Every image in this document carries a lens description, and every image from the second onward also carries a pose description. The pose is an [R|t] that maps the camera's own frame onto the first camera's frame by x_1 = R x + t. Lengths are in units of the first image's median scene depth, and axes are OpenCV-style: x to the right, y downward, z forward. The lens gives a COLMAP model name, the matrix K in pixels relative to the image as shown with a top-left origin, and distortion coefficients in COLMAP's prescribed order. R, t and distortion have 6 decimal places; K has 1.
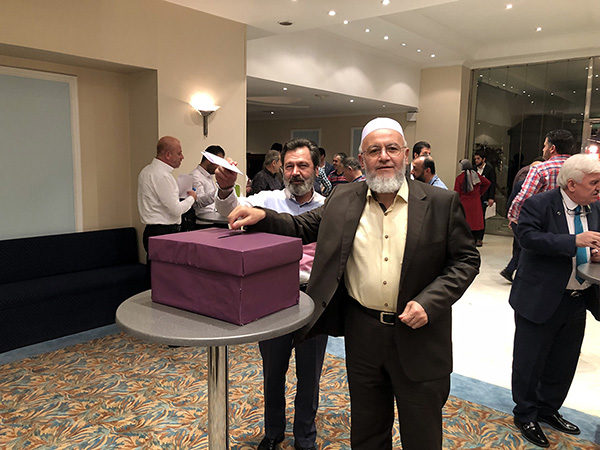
lens RADIAL K [[503.8, 0, 304.6], [0, 503.8, 225.7], [0, 0, 1]] dist [0.020327, -0.013520]
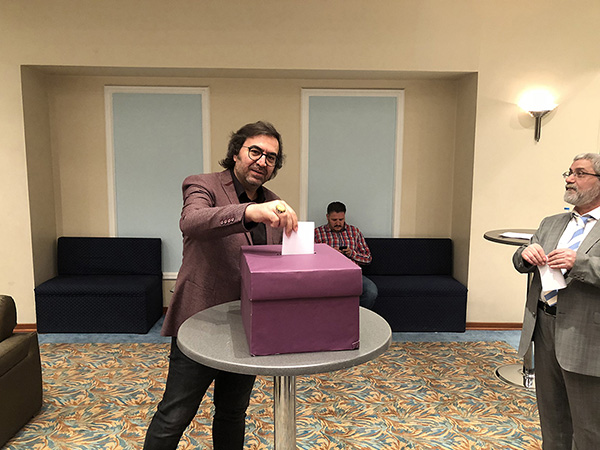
lens RADIAL K [[503.8, 0, 293.9], [0, 503.8, 223.6], [0, 0, 1]] dist [0.020327, -0.013520]
pose [[0.663795, 0.079576, -0.743669, 0.271595], [-0.094797, 0.995256, 0.021882, -0.028163], [0.741883, 0.055972, 0.668189, 0.202472]]
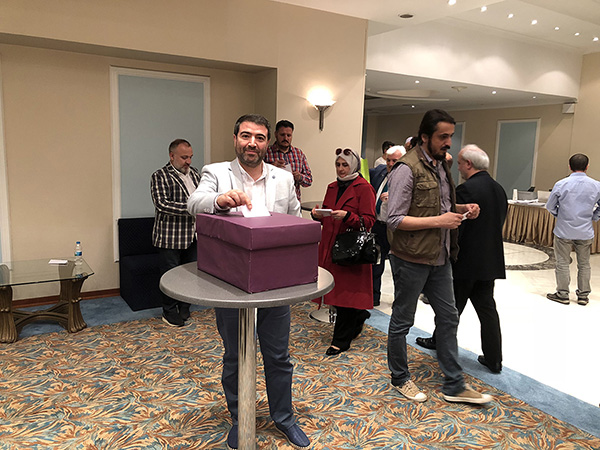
lens RADIAL K [[503.8, 0, 298.4], [0, 503.8, 228.8], [0, 0, 1]] dist [0.020327, -0.013520]
pose [[0.949031, 0.059014, -0.309608, 0.146580], [-0.054526, 0.998244, 0.023136, 0.009293], [0.310430, -0.005075, 0.950583, -0.019577]]
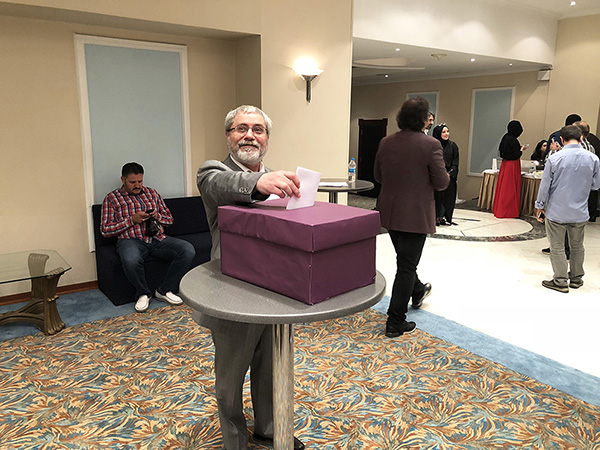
lens RADIAL K [[503.8, 0, 299.0], [0, 503.8, 222.3], [0, 0, 1]] dist [0.020327, -0.013520]
pose [[0.970806, 0.035398, -0.237239, 0.041281], [-0.021692, 0.997954, 0.060138, -0.003496], [0.238882, -0.053236, 0.969588, 0.048737]]
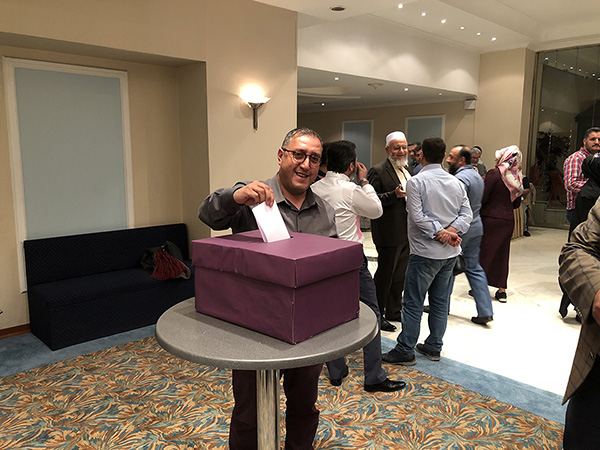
lens RADIAL K [[503.8, 0, 304.3], [0, 503.8, 225.5], [0, 0, 1]] dist [0.020327, -0.013520]
pose [[0.994997, -0.001910, -0.099891, -0.009828], [0.003266, 0.999905, 0.013407, -0.008208], [0.099856, -0.013666, 0.994908, 0.065261]]
